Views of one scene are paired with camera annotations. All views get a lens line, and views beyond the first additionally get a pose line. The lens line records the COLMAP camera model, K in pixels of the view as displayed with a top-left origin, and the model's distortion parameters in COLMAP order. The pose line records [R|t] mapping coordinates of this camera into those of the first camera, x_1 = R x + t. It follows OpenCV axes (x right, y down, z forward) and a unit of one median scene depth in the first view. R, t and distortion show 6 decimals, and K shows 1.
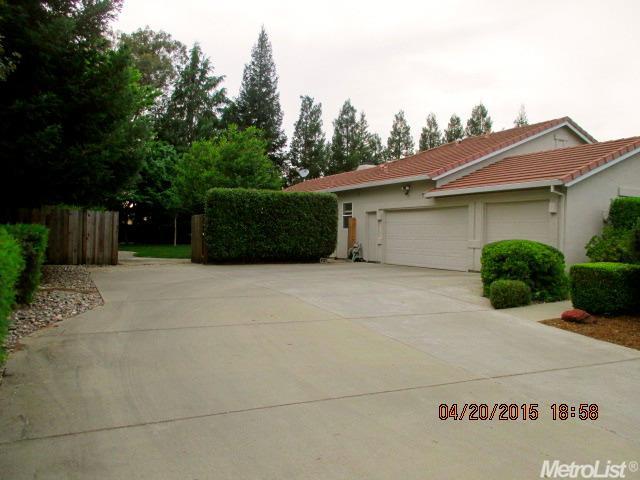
lens RADIAL K [[553.3, 0, 313.4], [0, 553.3, 238.6], [0, 0, 1]] dist [0.007518, -0.001309]
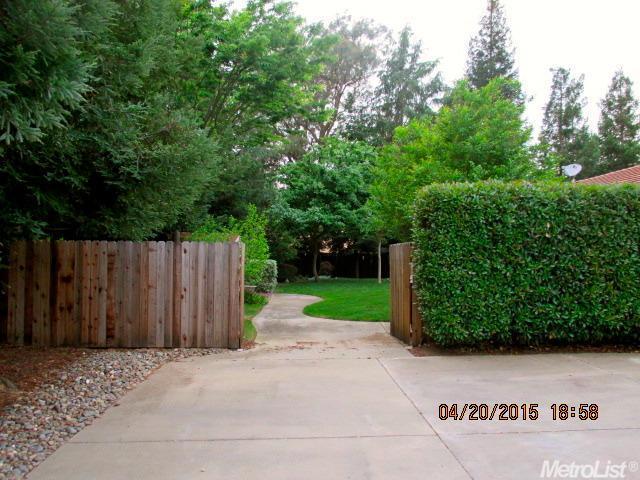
lens RADIAL K [[553.3, 0, 313.2], [0, 553.3, 236.9], [0, 0, 1]] dist [0.007518, -0.001309]
pose [[0.925169, -0.027849, -0.378533, -0.042735], [0.012046, 0.998957, -0.044052, -0.012804], [0.379365, 0.036196, 0.924539, 0.235939]]
